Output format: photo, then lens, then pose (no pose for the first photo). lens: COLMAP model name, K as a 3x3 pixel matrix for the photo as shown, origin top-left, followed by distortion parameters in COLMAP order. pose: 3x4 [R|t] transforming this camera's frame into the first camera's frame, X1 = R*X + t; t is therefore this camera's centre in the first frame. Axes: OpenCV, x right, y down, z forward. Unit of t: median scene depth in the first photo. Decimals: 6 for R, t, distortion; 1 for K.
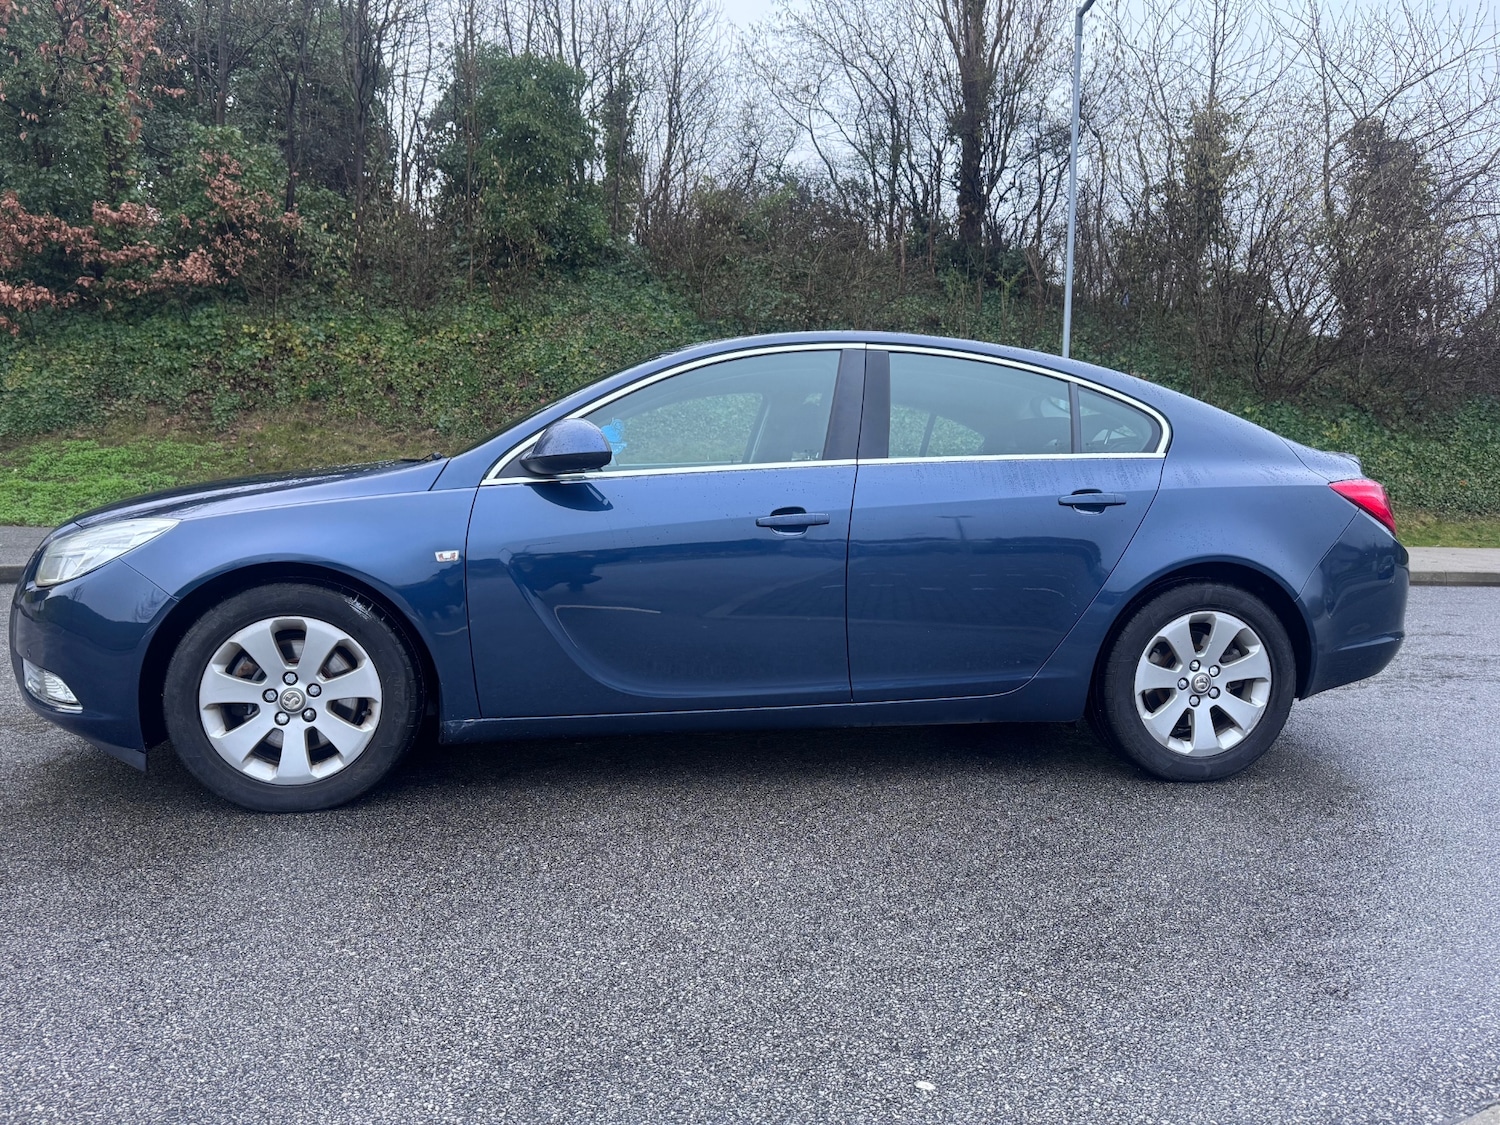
lens RADIAL K [[1047.7, 0, 758.7], [0, 1047.7, 565.6], [0, 0, 1]] dist [0.053924, -0.065795]
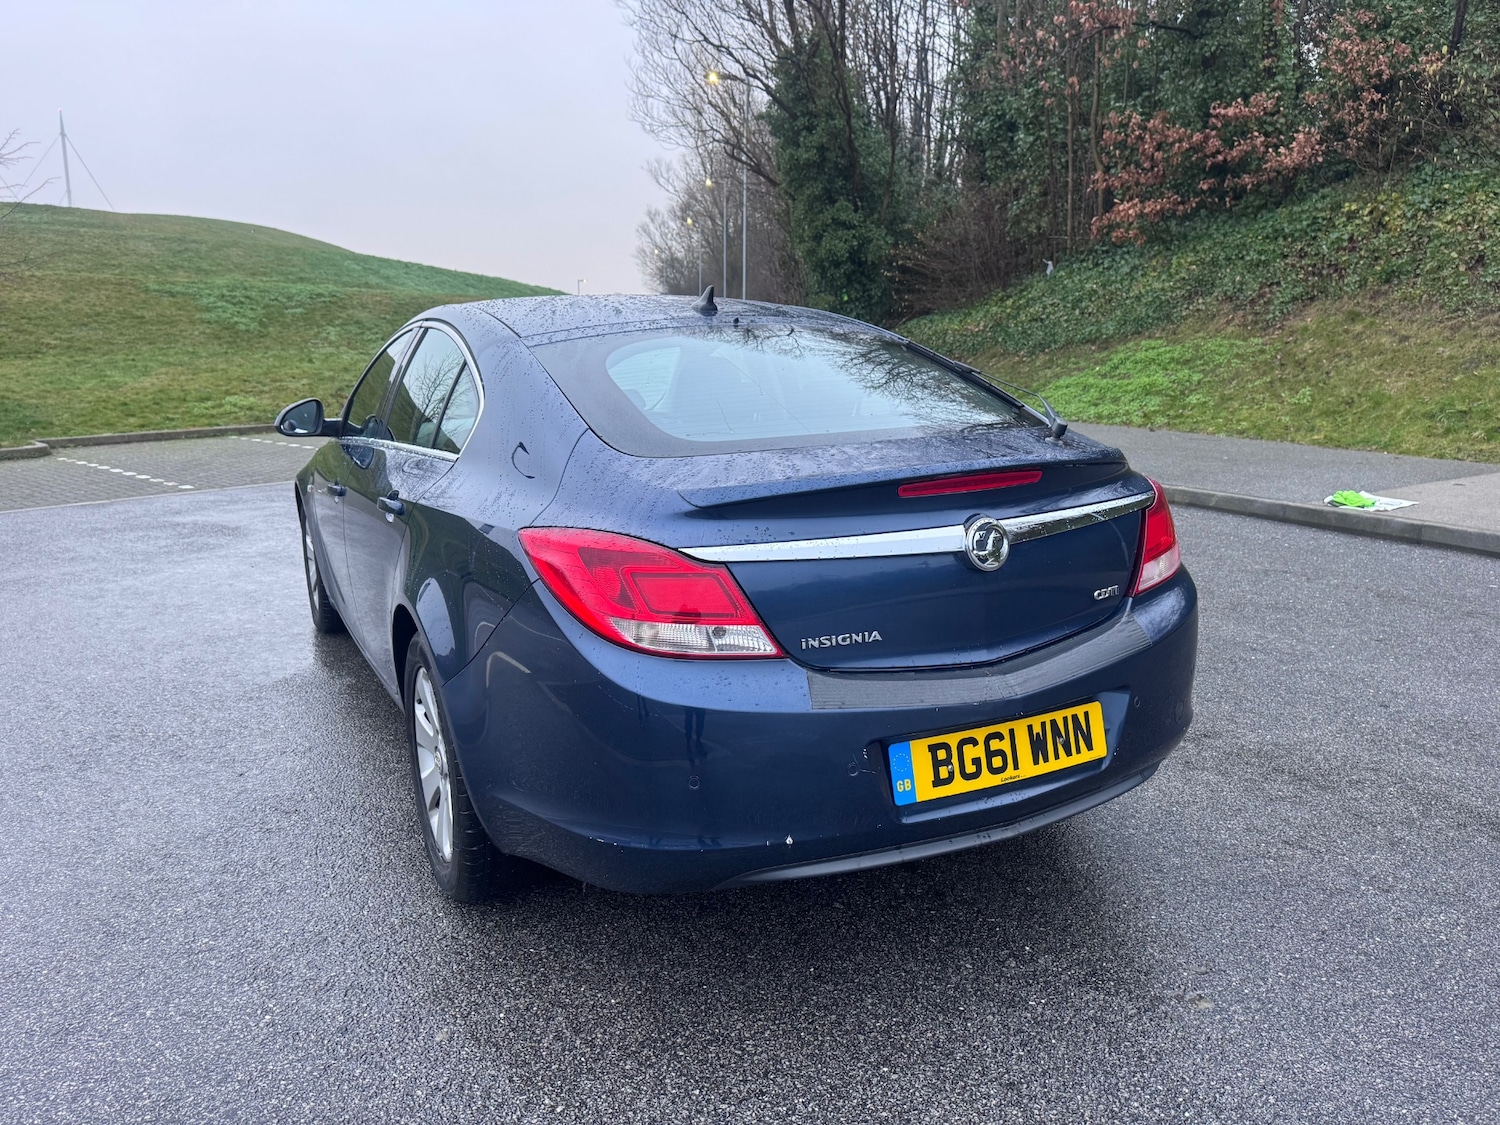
lens RADIAL K [[1047.7, 0, 760.2], [0, 1047.7, 573.5], [0, 0, 1]] dist [0.053924, -0.065795]
pose [[0.312586, 0.182909, -0.932113, 0.282141], [-0.060759, 0.983126, 0.172543, -0.040081], [0.947944, 0.002699, 0.318424, 0.234936]]
